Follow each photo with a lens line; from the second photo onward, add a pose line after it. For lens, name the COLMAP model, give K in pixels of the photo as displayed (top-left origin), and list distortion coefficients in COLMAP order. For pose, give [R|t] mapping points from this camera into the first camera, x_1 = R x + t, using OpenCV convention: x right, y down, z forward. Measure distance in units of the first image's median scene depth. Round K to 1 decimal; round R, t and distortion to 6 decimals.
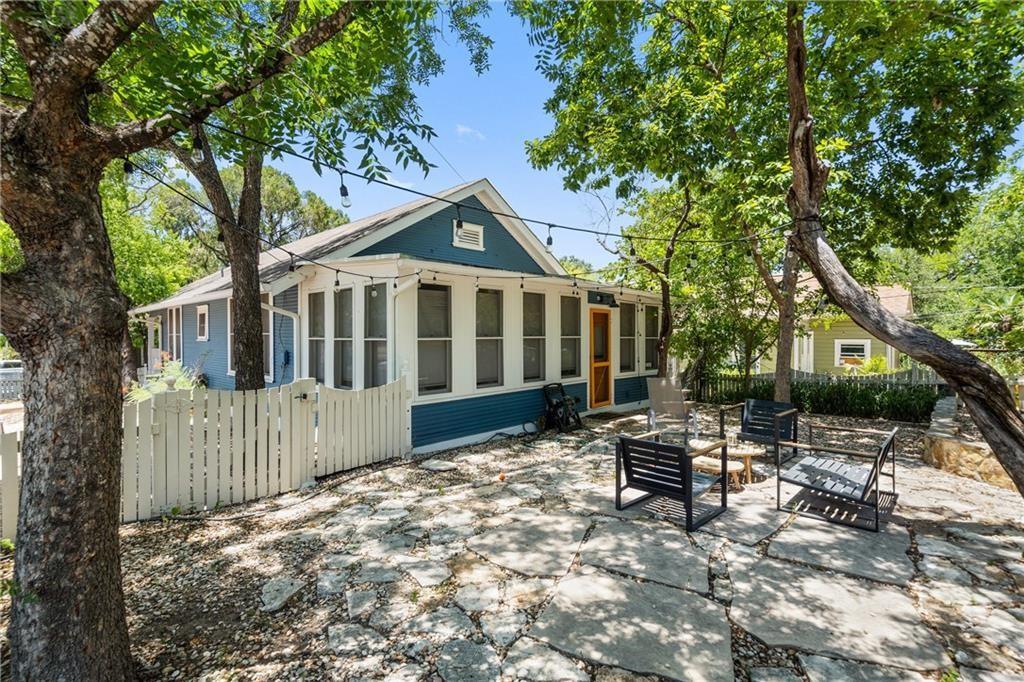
lens RADIAL K [[481.8, 0, 512.0], [0, 481.8, 341.0], [0, 0, 1]] dist [-0.001422, -0.000062]
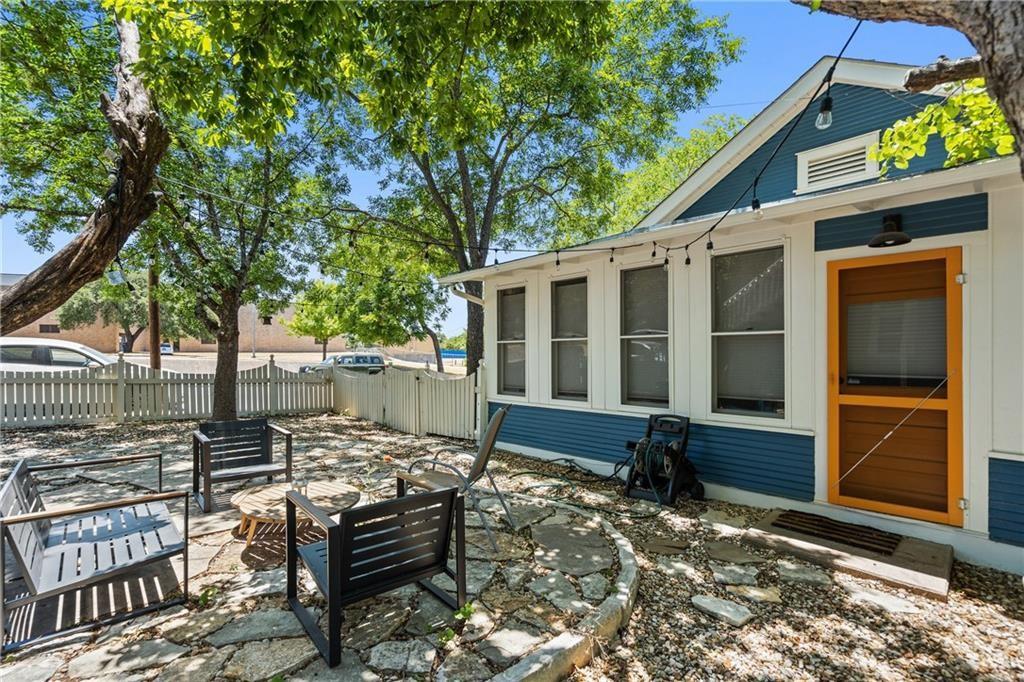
lens RADIAL K [[482.5, 0, 512.7], [0, 482.5, 357.6], [0, 0, 1]] dist [0.070176, -0.000072]
pose [[-0.071524, 0.002222, -0.997436, 0.611033], [-0.015320, 0.999877, 0.003326, 0.018596], [0.997321, 0.015519, -0.071481, 0.766257]]
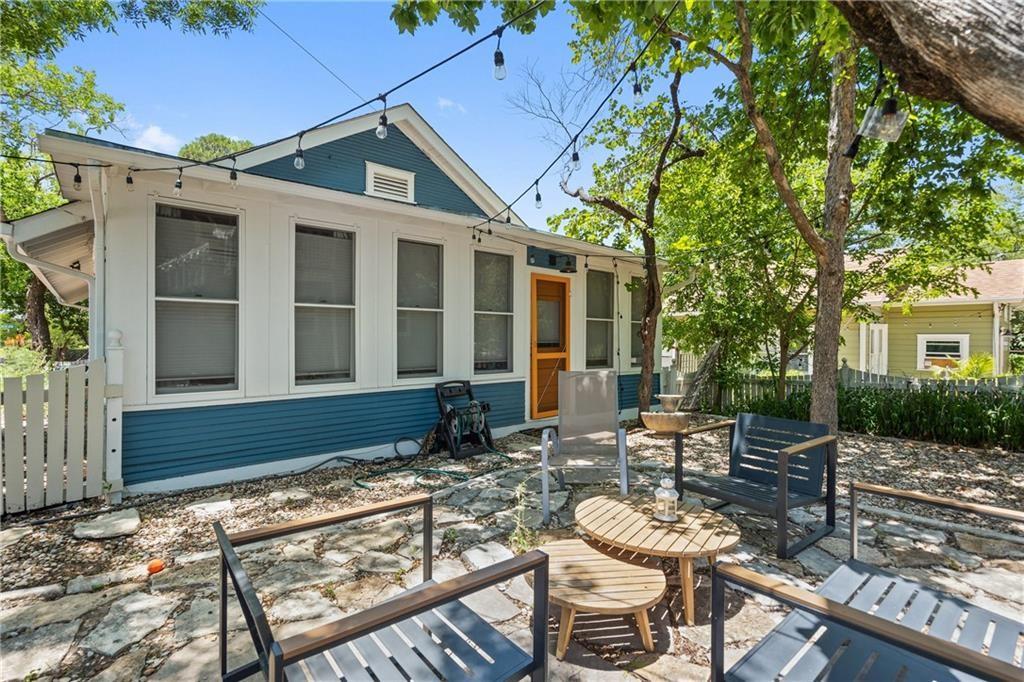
lens RADIAL K [[485.9, 0, 518.4], [0, 485.9, 335.4], [0, 0, 1]] dist [-0.002367, -0.000419]
pose [[0.995141, 0.008836, -0.098065, 0.213414], [-0.010753, 0.999761, -0.019030, 0.034493], [0.097873, 0.019992, 0.994998, 0.317527]]
